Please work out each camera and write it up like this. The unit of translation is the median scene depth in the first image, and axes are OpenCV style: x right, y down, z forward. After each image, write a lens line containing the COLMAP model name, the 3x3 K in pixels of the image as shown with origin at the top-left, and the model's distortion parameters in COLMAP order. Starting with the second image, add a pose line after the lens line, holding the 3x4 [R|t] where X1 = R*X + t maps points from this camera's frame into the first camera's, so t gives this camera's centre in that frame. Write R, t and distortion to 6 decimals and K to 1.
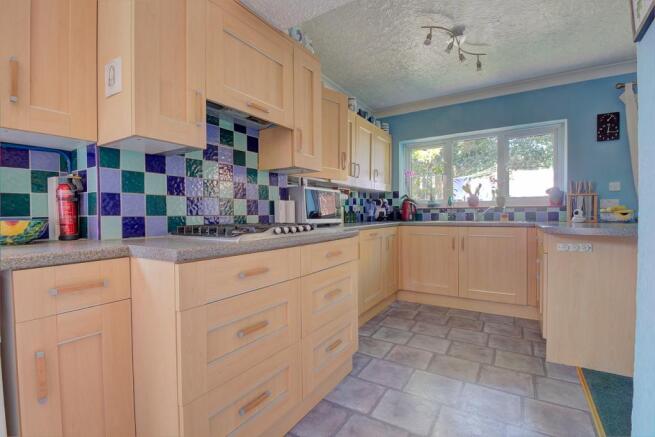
lens RADIAL K [[301.0, 0, 327.5], [0, 301.0, 218.5], [0, 0, 1]] dist [-0.002466, -0.000467]
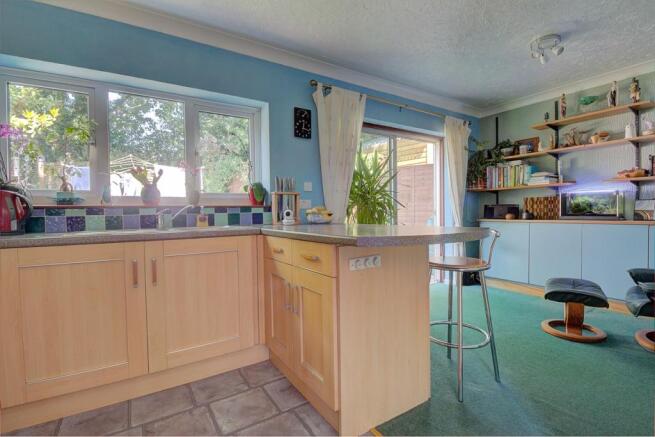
lens RADIAL K [[301.0, 0, 327.5], [0, 301.0, 218.5], [0, 0, 1]] dist [-0.002466, -0.000467]
pose [[0.424774, -0.014785, 0.905179, 0.090756], [0.025681, 0.999661, 0.004277, -0.006000], [-0.904935, 0.021429, 0.425010, 0.463143]]
